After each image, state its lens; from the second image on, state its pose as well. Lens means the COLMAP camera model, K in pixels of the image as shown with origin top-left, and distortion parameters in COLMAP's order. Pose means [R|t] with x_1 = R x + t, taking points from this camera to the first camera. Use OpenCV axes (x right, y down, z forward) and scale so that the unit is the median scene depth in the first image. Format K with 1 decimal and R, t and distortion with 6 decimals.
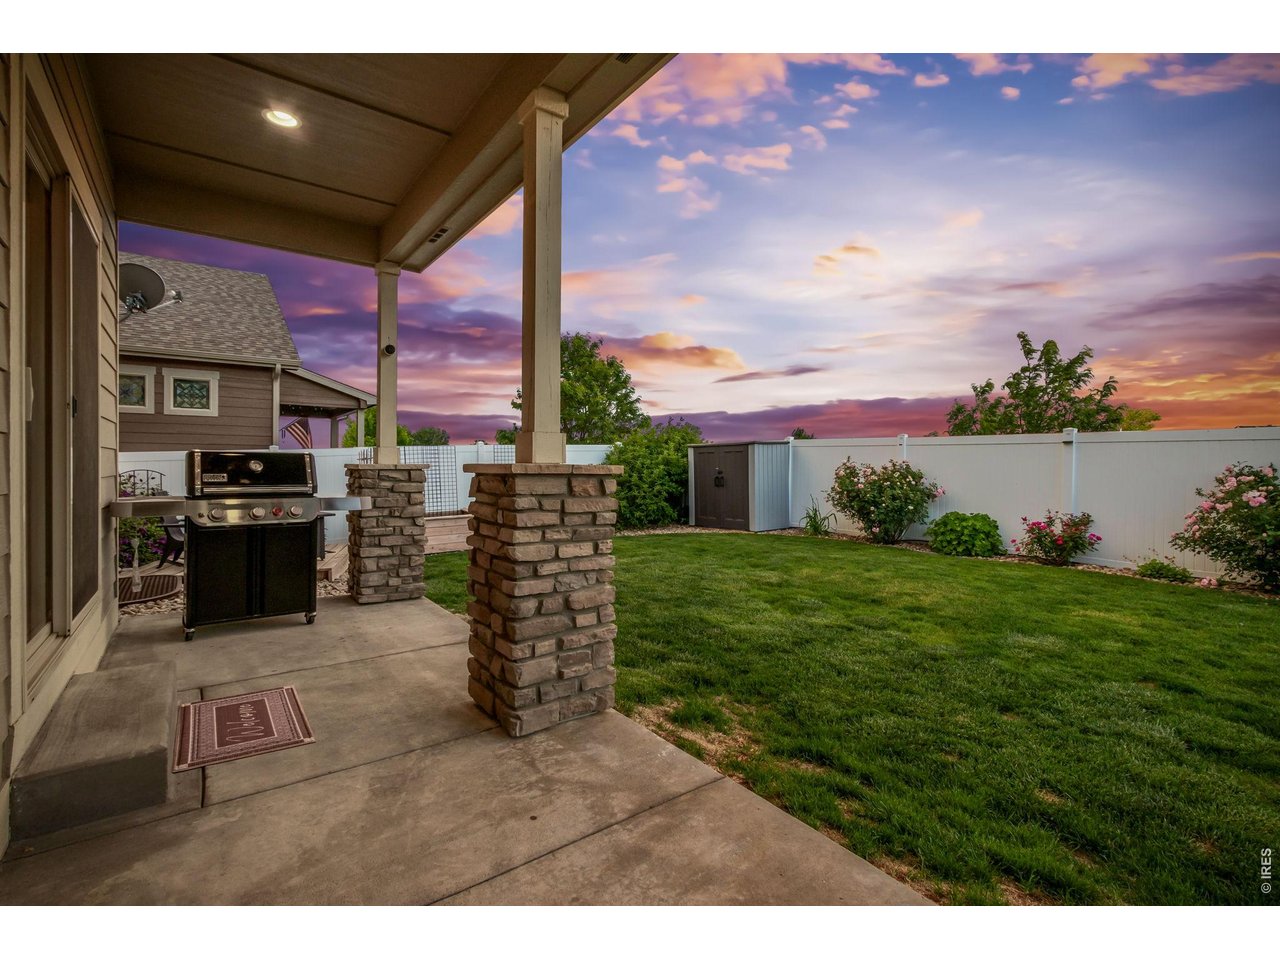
lens RADIAL K [[657.0, 0, 631.9], [0, 657.0, 479.3], [0, 0, 1]] dist [-0.006742, -0.000850]
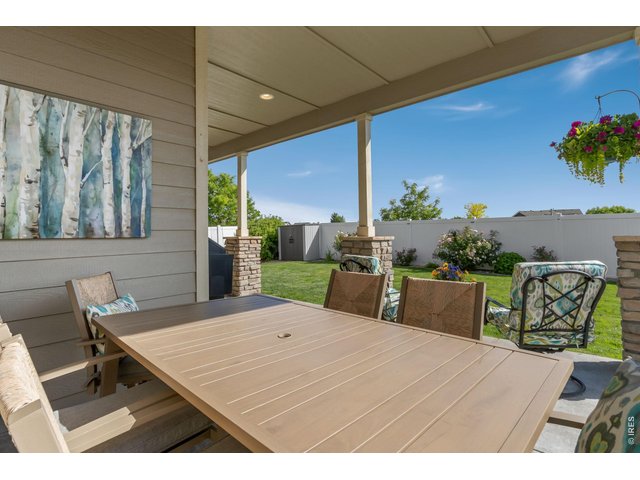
lens RADIAL K [[328.5, 0, 315.9], [0, 328.5, 239.6], [0, 0, 1]] dist [-0.006742, -0.000850]
pose [[0.979777, -0.025783, 0.198422, -0.097058], [0.026080, 0.999659, 0.001113, 0.006577], [-0.198383, 0.004084, 0.980116, -1.238088]]
